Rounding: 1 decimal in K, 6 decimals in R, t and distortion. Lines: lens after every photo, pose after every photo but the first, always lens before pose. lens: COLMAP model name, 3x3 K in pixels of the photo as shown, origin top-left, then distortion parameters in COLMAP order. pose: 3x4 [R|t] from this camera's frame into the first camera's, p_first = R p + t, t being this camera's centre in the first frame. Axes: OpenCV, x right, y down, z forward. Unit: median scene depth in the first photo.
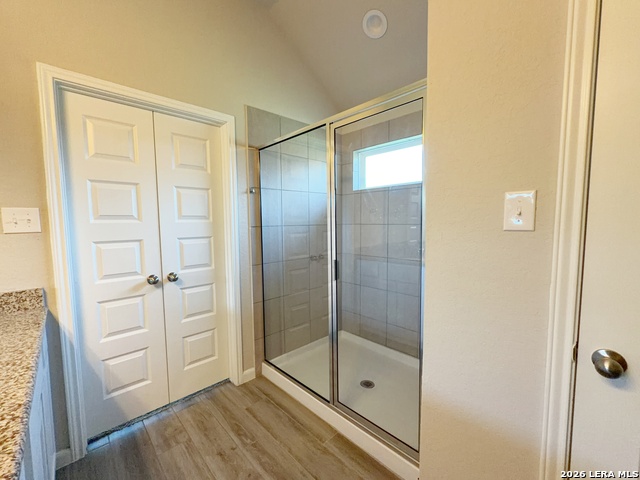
lens RADIAL K [[267.8, 0, 318.5], [0, 267.8, 242.3], [0, 0, 1]] dist [-0.000131, -0.000388]
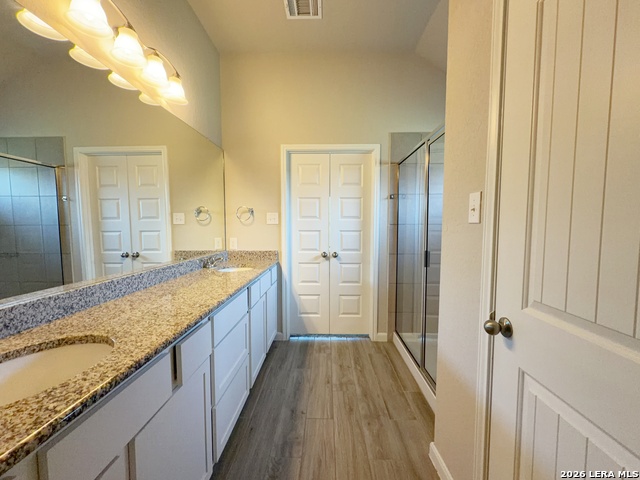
lens RADIAL K [[267.8, 0, 320.5], [0, 267.8, 241.5], [0, 0, 1]] dist [-0.000131, -0.000388]
pose [[0.711339, 0.057522, -0.700491, 0.500183], [-0.065389, 0.997739, 0.015529, 0.031957], [0.699801, 0.034758, 0.713492, -0.195335]]
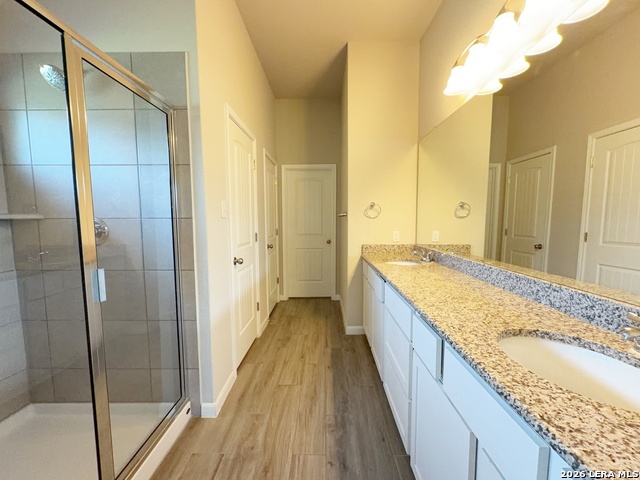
lens RADIAL K [[267.8, 0, 320.2], [0, 267.8, 242.8], [0, 0, 1]] dist [-0.000131, -0.000388]
pose [[-0.715909, -0.046962, 0.696612, -0.657668], [0.066247, 0.988665, 0.134734, -0.037571], [-0.695043, 0.142606, -0.704683, 0.931135]]
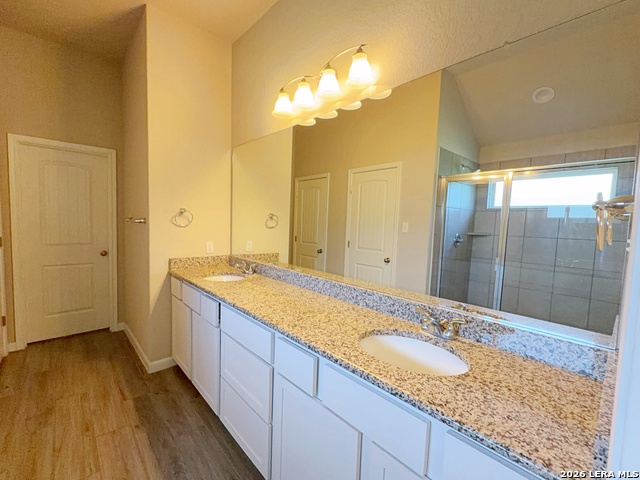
lens RADIAL K [[281.9, 0, 317.2], [0, 281.9, 242.2], [0, 0, 1]] dist [0.000503, 0.000354]
pose [[-0.999517, -0.025047, 0.018409, -0.480346], [-0.022061, 0.988808, 0.147551, -0.093682], [-0.021898, 0.147073, -0.988883, 0.978175]]
